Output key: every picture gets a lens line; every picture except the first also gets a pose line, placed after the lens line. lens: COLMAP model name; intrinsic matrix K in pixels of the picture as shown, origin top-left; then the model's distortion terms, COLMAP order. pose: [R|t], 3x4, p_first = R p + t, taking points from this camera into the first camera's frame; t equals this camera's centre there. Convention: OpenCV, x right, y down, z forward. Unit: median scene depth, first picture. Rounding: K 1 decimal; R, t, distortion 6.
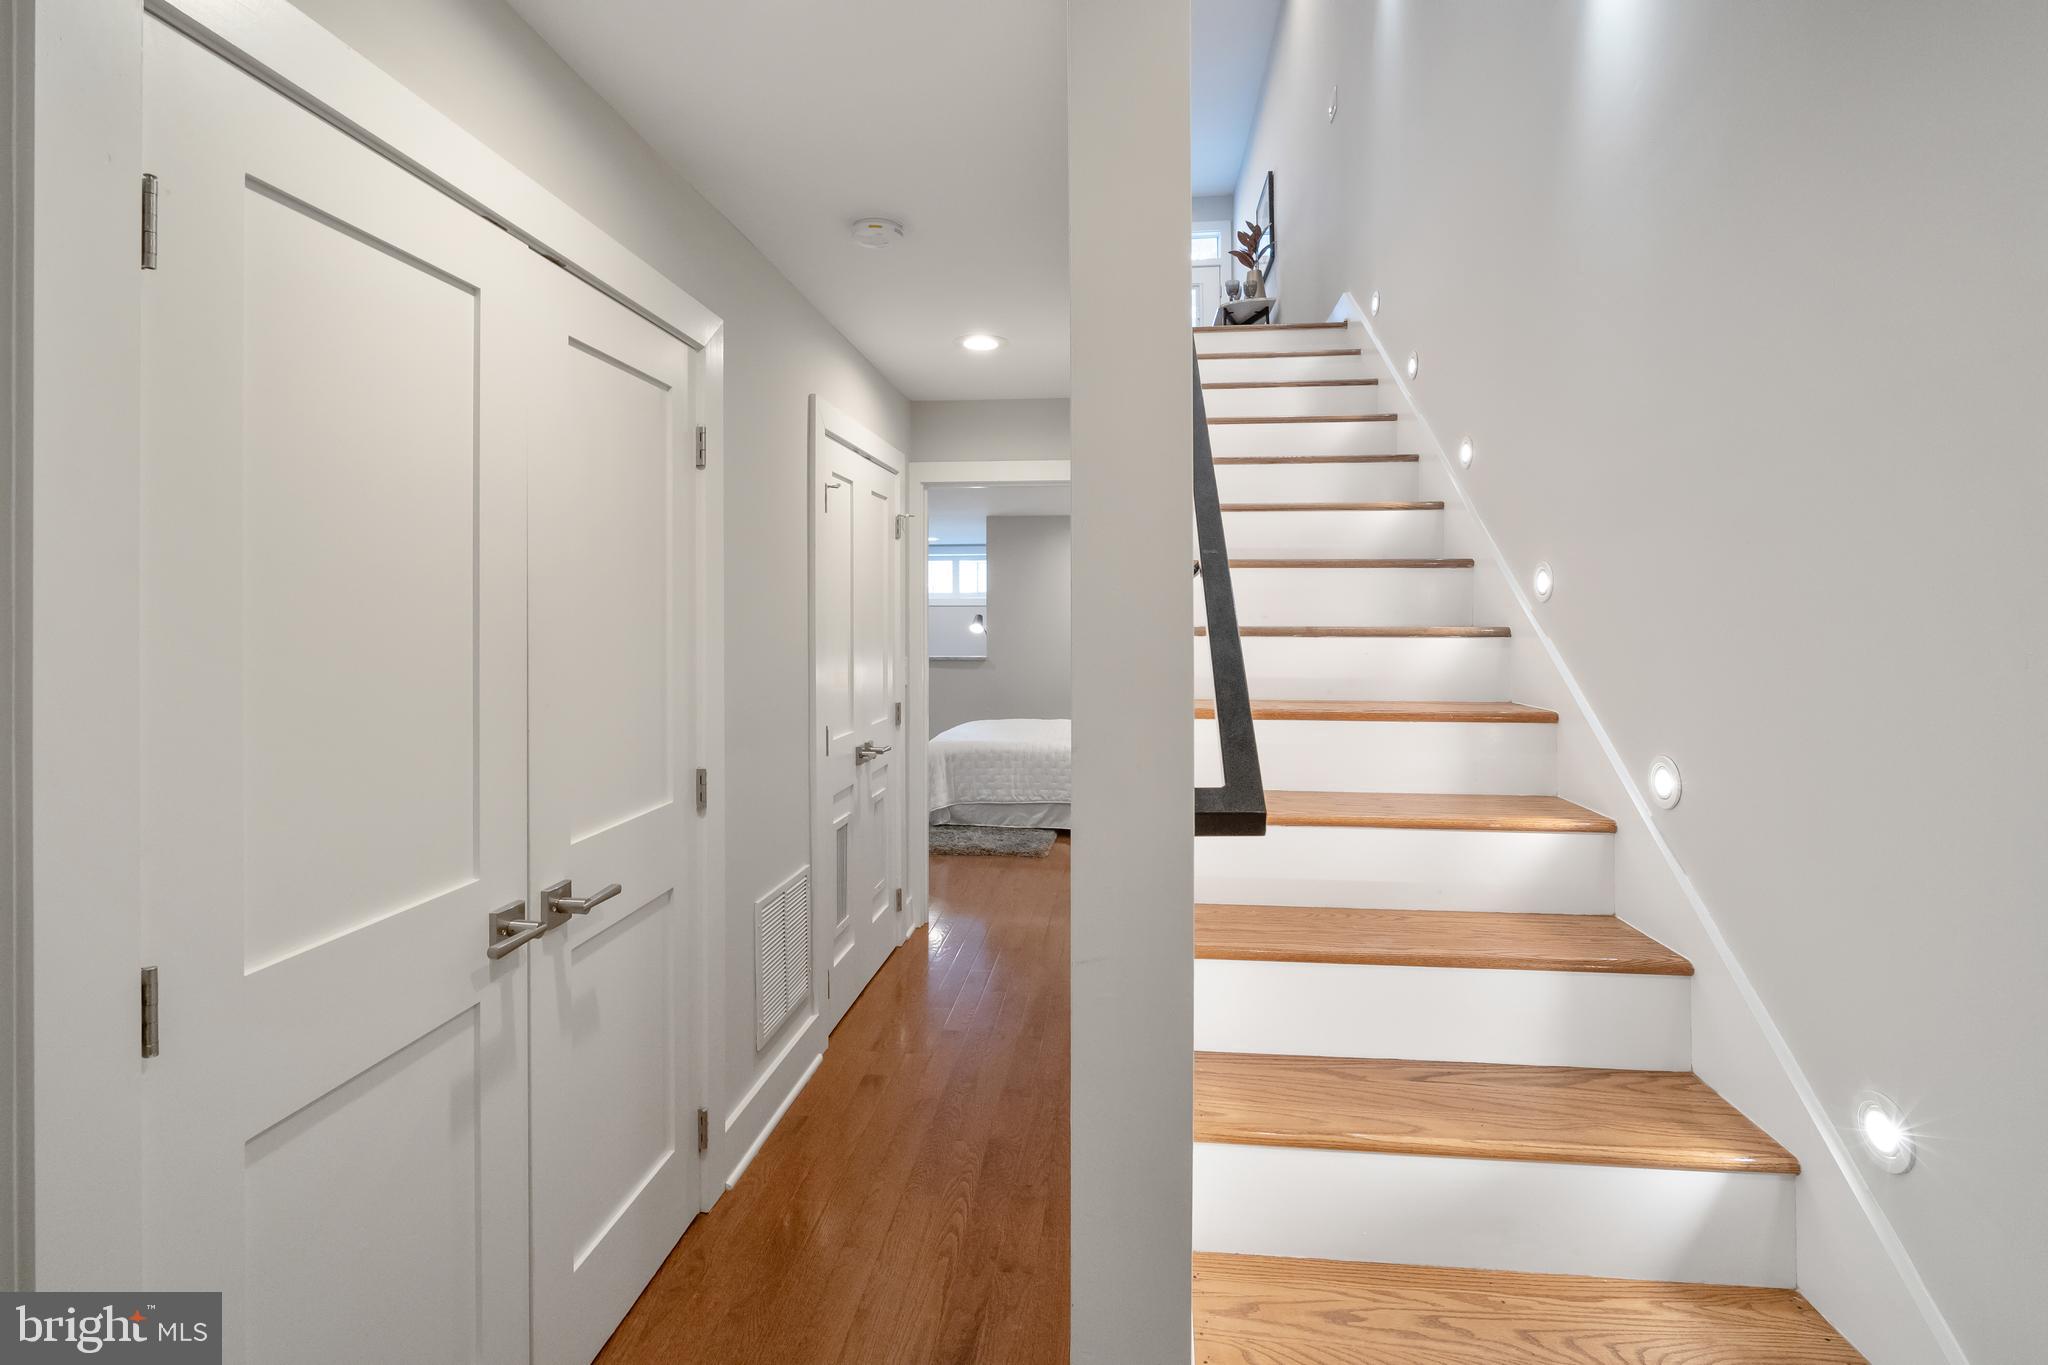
lens RADIAL K [[883.0, 0, 1029.2], [0, 883.0, 621.7], [0, 0, 1]] dist [-0.001030, -0.000114]
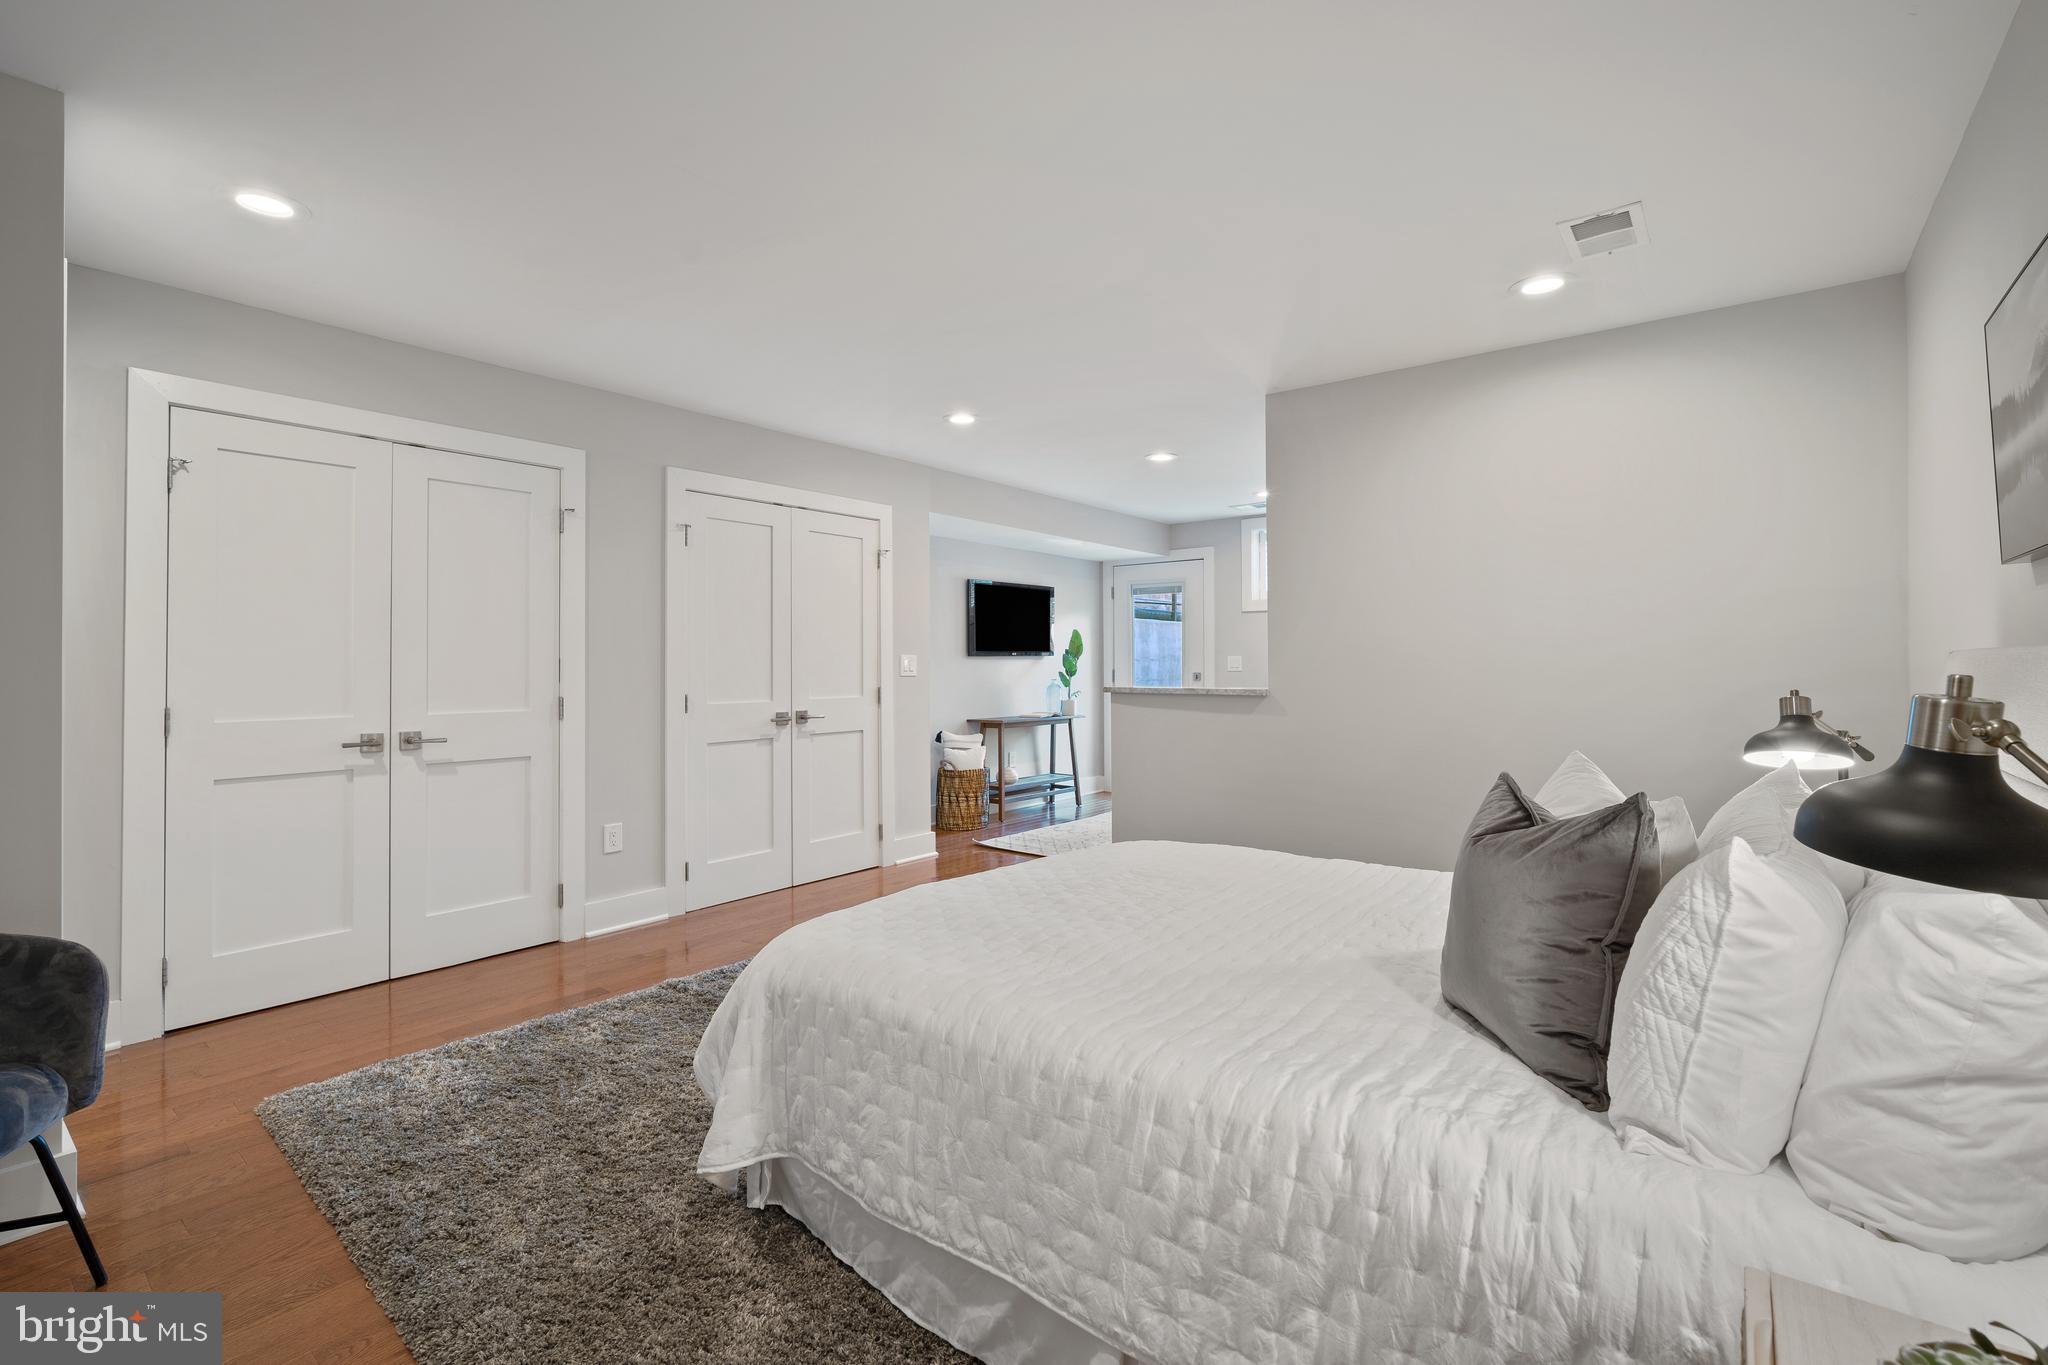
lens RADIAL K [[976.4, 0, 1025.1], [0, 976.4, 660.8], [0, 0, 1]] dist [0.001089, 0.000381]
pose [[0.844940, 0.000385, -0.534861, 0.162810], [0.000190, 0.999999, 0.001020, 0.037538], [0.534861, -0.000963, 0.844939, 0.765731]]
